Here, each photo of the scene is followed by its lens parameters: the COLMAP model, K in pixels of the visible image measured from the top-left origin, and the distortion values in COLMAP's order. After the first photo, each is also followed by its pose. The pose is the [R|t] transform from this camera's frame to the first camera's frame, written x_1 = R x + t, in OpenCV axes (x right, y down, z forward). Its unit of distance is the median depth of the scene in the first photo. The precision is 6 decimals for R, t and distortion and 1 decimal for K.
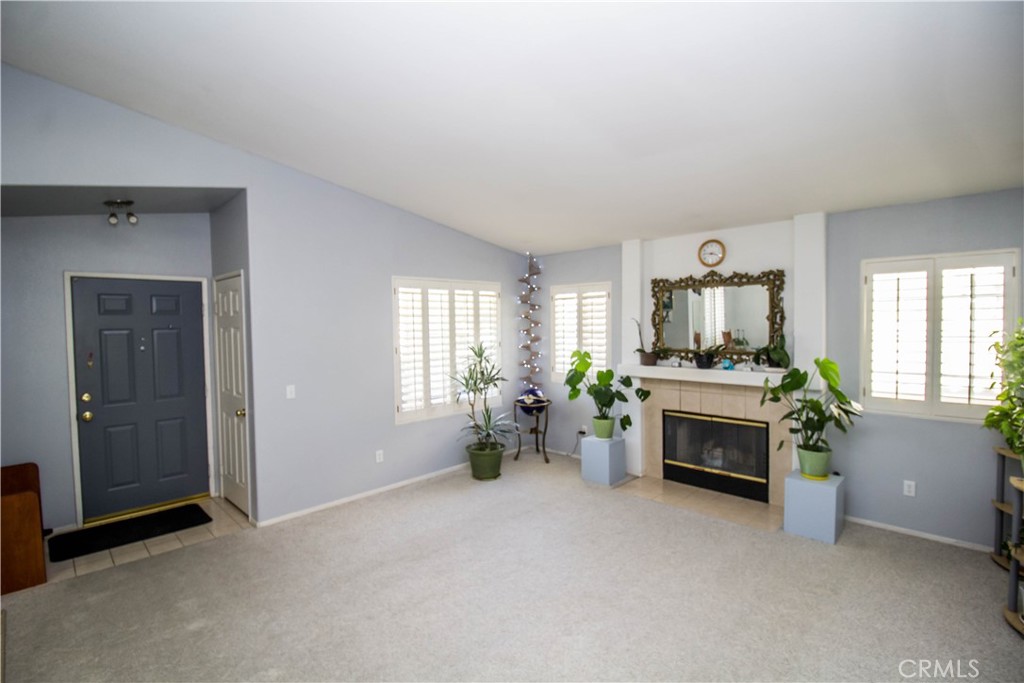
lens RADIAL K [[478.3, 0, 520.1], [0, 478.3, 339.3], [0, 0, 1]] dist [-0.016714, -0.006134]
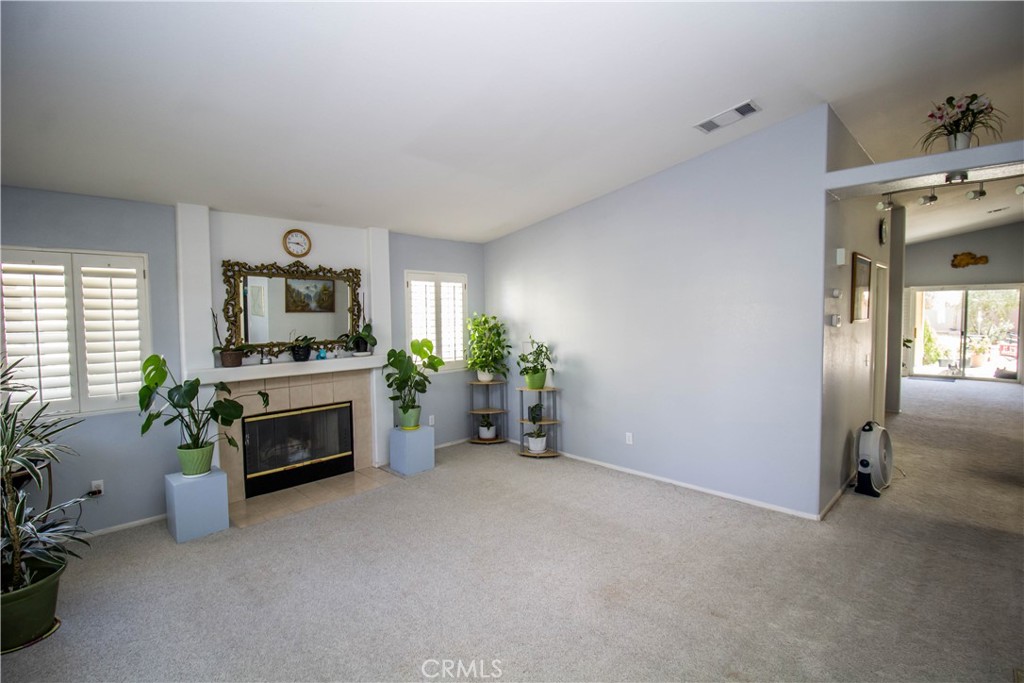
lens RADIAL K [[478.3, 0, 518.5], [0, 478.3, 339.8], [0, 0, 1]] dist [-0.016714, -0.006134]
pose [[-0.008900, -0.047346, 0.998839, -0.587312], [0.041413, 0.998004, 0.047675, -0.010373], [-0.999102, 0.041789, -0.006921, 0.560540]]
